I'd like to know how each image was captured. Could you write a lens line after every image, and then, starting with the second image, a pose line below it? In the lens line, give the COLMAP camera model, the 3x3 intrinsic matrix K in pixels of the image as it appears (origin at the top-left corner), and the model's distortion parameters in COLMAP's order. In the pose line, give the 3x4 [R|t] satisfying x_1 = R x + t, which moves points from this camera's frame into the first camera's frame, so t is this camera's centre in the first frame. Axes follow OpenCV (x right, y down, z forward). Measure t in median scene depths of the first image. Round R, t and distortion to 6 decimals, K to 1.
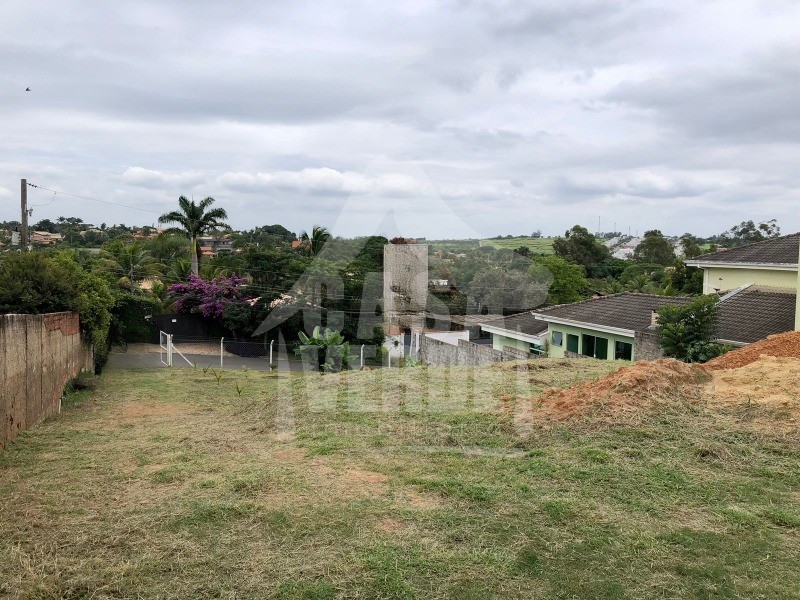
lens RADIAL K [[690.5, 0, 400.2], [0, 690.5, 341.2], [0, 0, 1]] dist [0.051738, 0.001117]
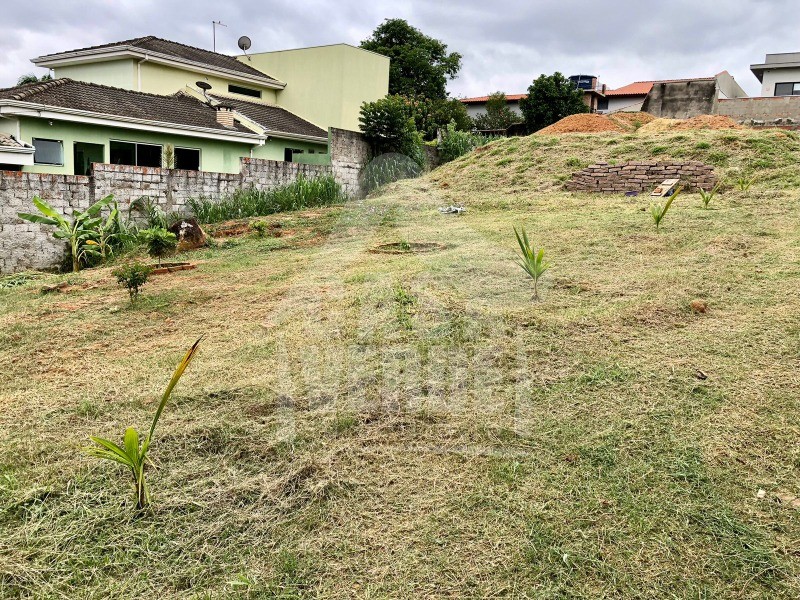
lens RADIAL K [[686.7, 0, 400.0], [0, 686.7, 300.0], [0, 0, 1]] dist [0.035942, -0.014524]
pose [[-0.546528, -0.151980, 0.823535, -0.070805], [0.074716, 0.970624, 0.228708, 0.000974], [-0.834101, 0.186526, -0.519118, 0.190184]]
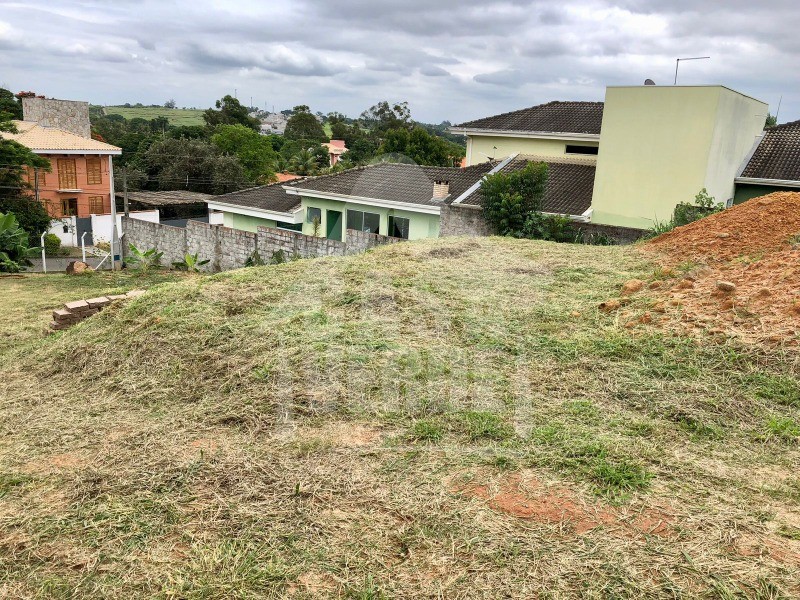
lens RADIAL K [[674.8, 0, 400.0], [0, 674.8, 300.0], [0, 0, 1]] dist [0.075151, 0.005447]
pose [[0.872793, -0.089294, 0.479853, -0.017854], [0.030436, 0.991167, 0.129084, -0.000856], [-0.487140, -0.098059, 0.867801, 0.033414]]
